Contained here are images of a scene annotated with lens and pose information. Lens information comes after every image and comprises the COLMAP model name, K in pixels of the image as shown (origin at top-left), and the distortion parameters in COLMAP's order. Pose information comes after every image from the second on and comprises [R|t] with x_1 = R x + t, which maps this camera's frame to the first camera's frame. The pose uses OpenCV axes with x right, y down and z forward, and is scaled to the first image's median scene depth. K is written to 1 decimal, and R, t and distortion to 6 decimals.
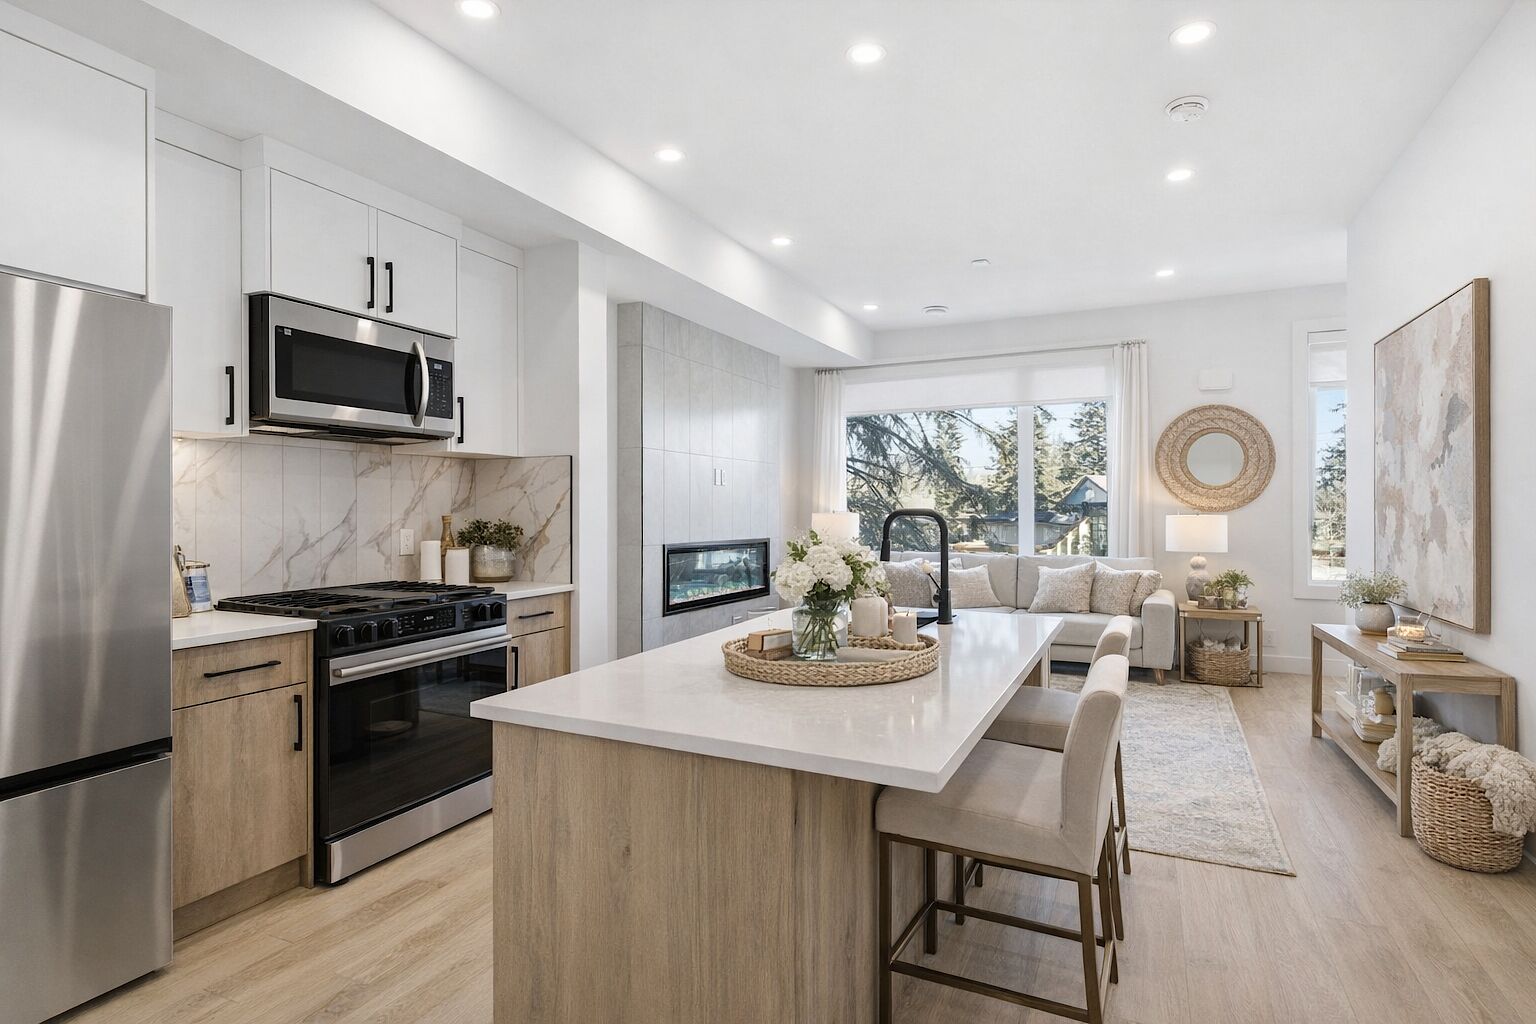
lens RADIAL K [[787.3, 0, 768.0], [0, 787.3, 512.0], [0, 0, 1]] dist [-0.003470, -0.000403]
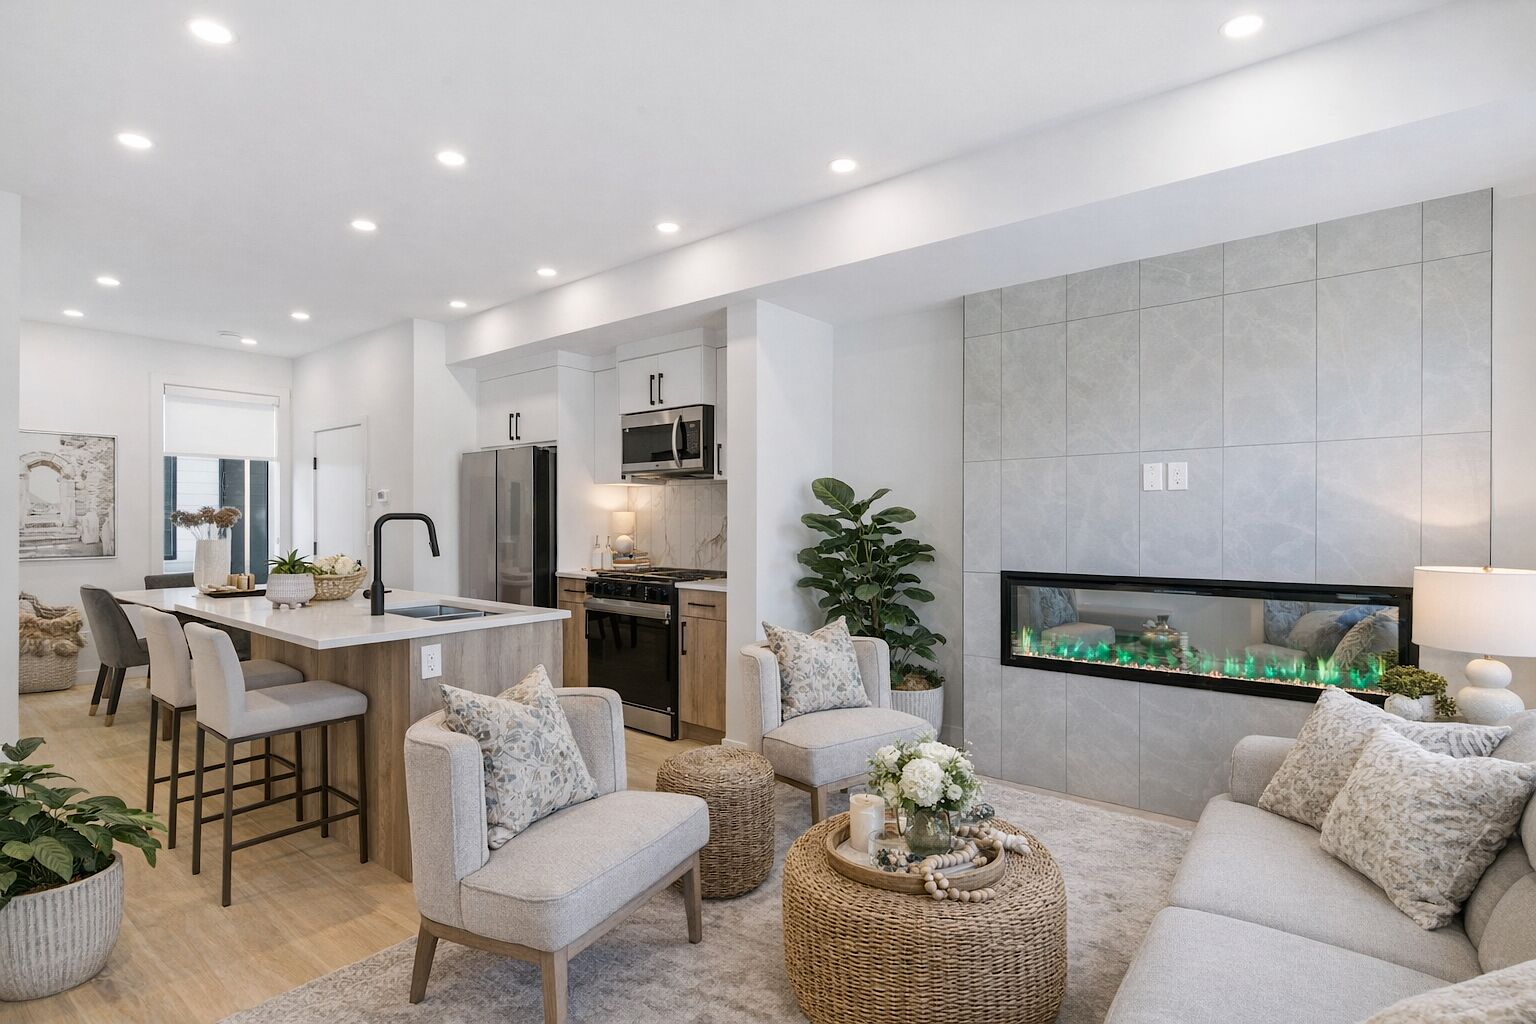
lens RADIAL K [[730.4, 0, 768.0], [0, 730.4, 512.0], [0, 0, 1]] dist [0.021386, 0.000287]
pose [[-0.220139, -0.005401, -0.975454, 0.330520], [-0.007300, 0.999966, -0.003889, -0.005840], [0.975441, 0.006265, -0.220171, 0.524398]]
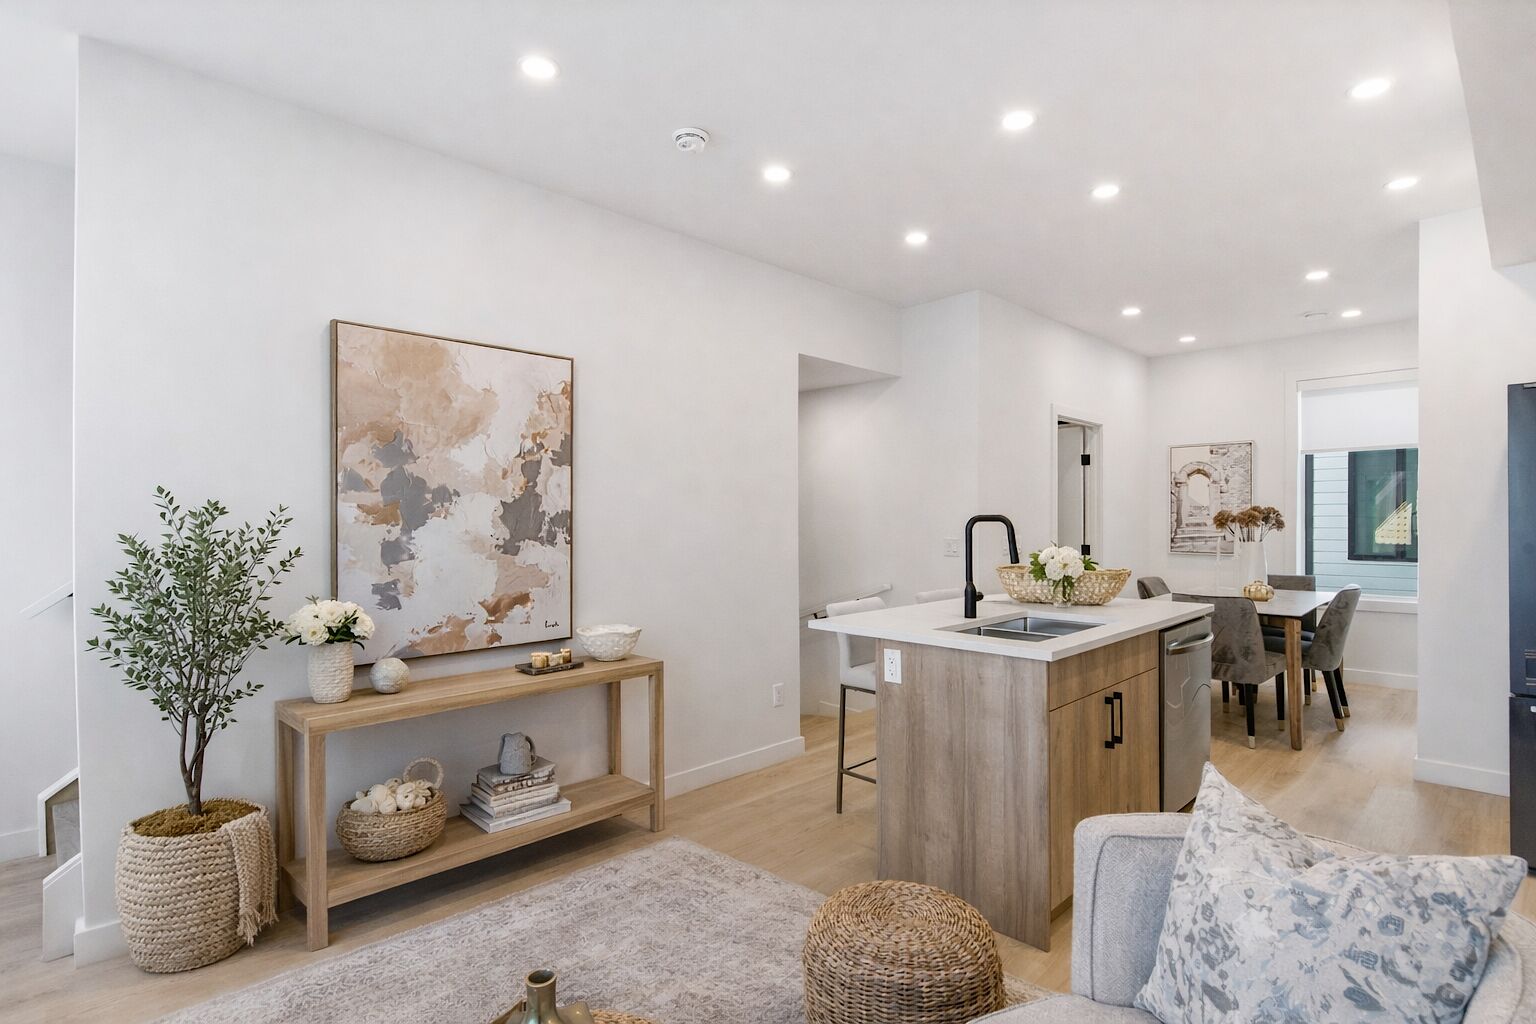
lens RADIAL K [[699.0, 0, 768.0], [0, 699.0, 512.0], [0, 0, 1]] dist [-0.023260, -0.000325]
pose [[-0.924800, 0.004746, 0.380425, 0.006022], [0.006611, 0.999972, 0.003596, -0.008373], [-0.380397, 0.005840, -0.924805, 0.603134]]
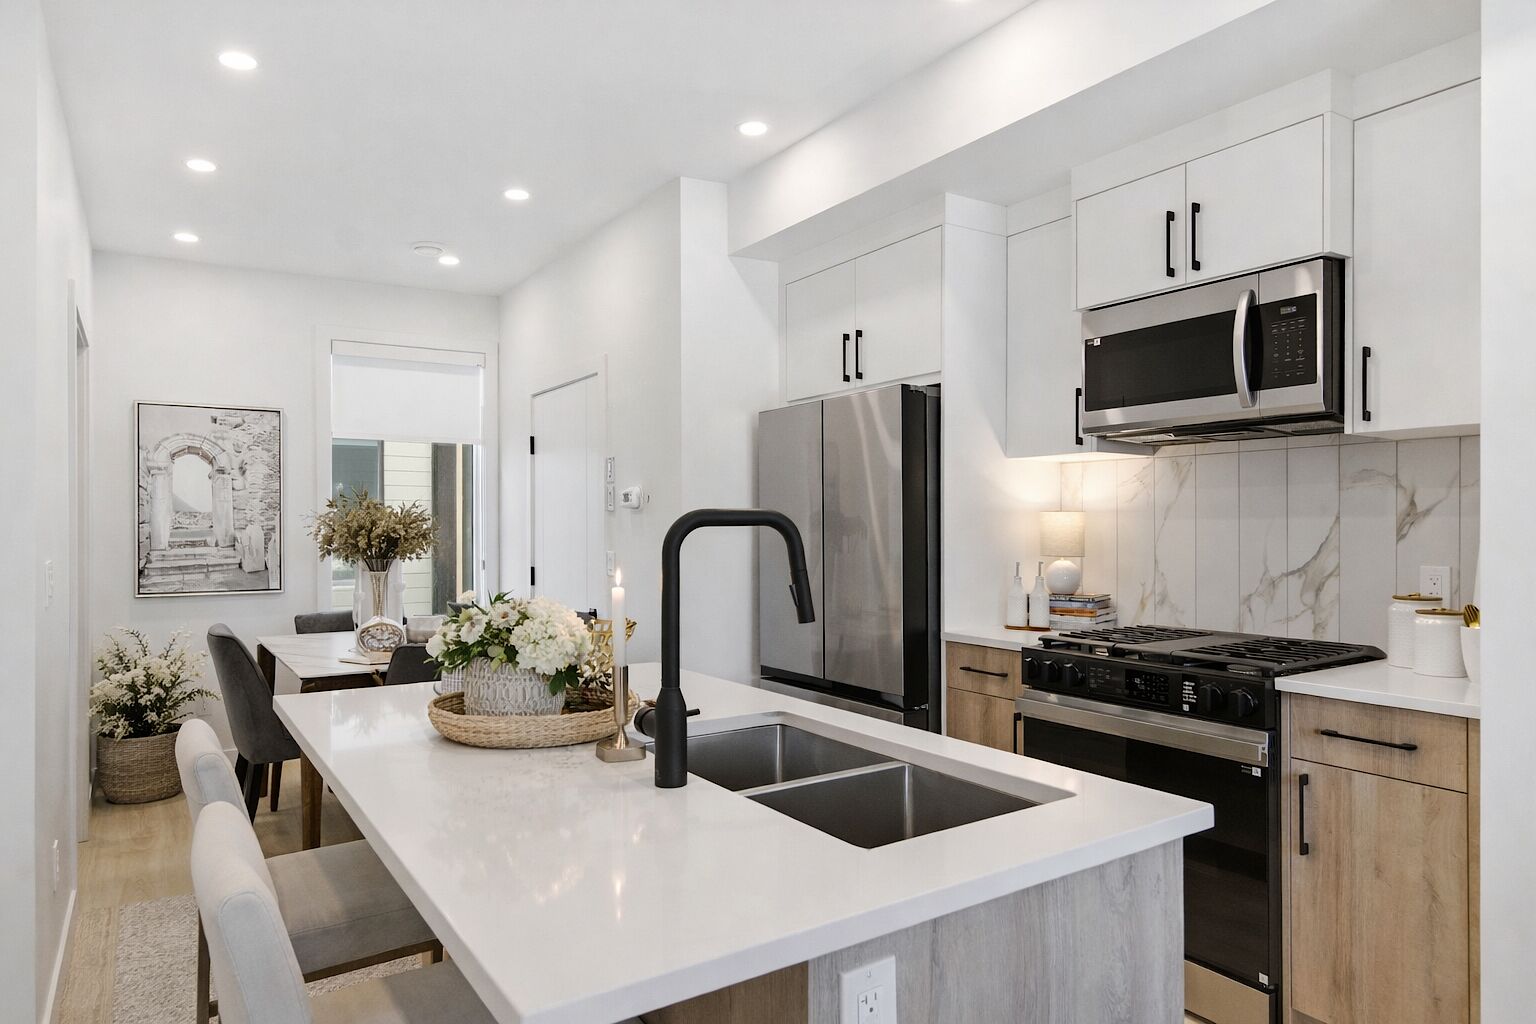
lens RADIAL K [[937.0, 0, 768.0], [0, 937.0, 512.0], [0, 0, 1]] dist [0.028049, 0.000720]
pose [[-0.501263, -0.011920, -0.865213, 0.169653], [-0.002551, 0.999921, -0.012298, -0.002893], [0.865291, -0.003958, -0.501254, 0.367163]]
